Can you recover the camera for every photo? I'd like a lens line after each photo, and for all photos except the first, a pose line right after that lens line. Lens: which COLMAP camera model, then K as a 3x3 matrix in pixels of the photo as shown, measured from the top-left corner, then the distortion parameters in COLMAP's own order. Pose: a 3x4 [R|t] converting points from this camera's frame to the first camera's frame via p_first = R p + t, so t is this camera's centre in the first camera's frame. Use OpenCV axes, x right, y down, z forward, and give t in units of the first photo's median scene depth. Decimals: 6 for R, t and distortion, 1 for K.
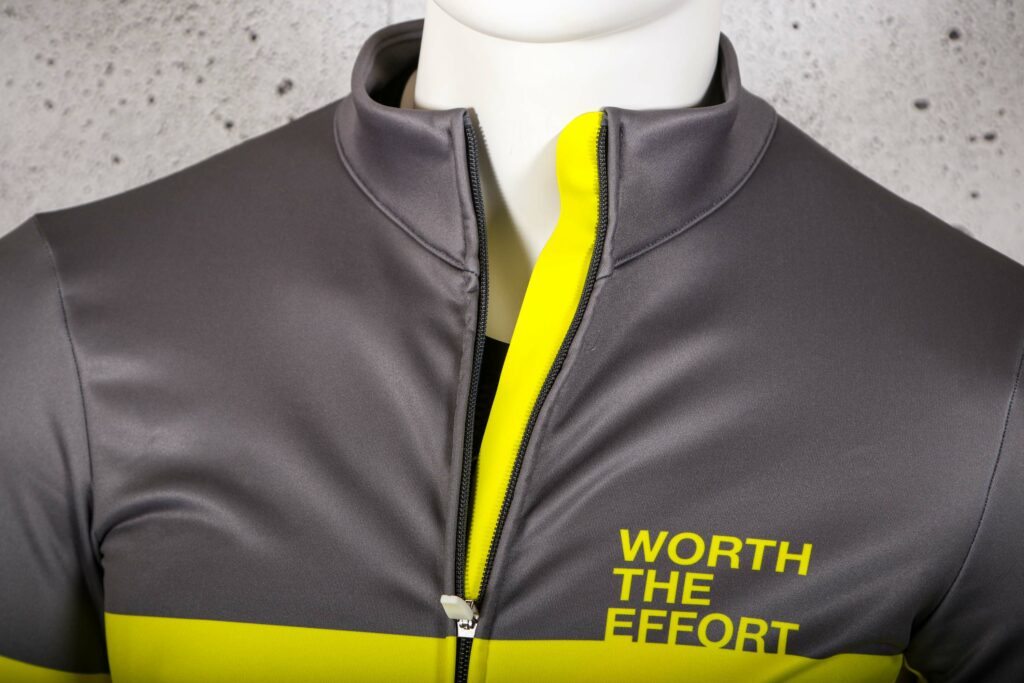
lens RADIAL K [[2975.4, 0, 509.3], [0, 2975.4, 343.1], [0, 0, 1]] dist [0.135218, 0.000000]
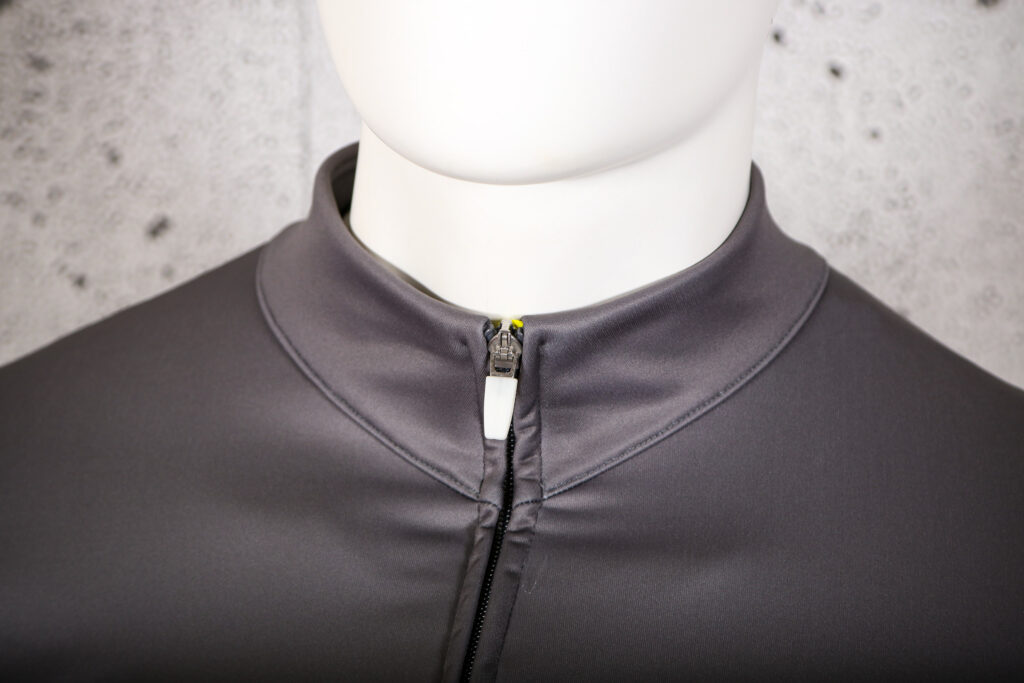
lens RADIAL K [[4956.7, 0, 511.6], [0, 4956.7, 340.0], [0, 0, 1]] dist [0.627042, 0.000000]
pose [[0.999933, -0.010375, 0.005036, 0.002606], [0.010632, 0.998488, -0.053936, 0.005989], [-0.004469, 0.053986, 0.998532, -0.184453]]
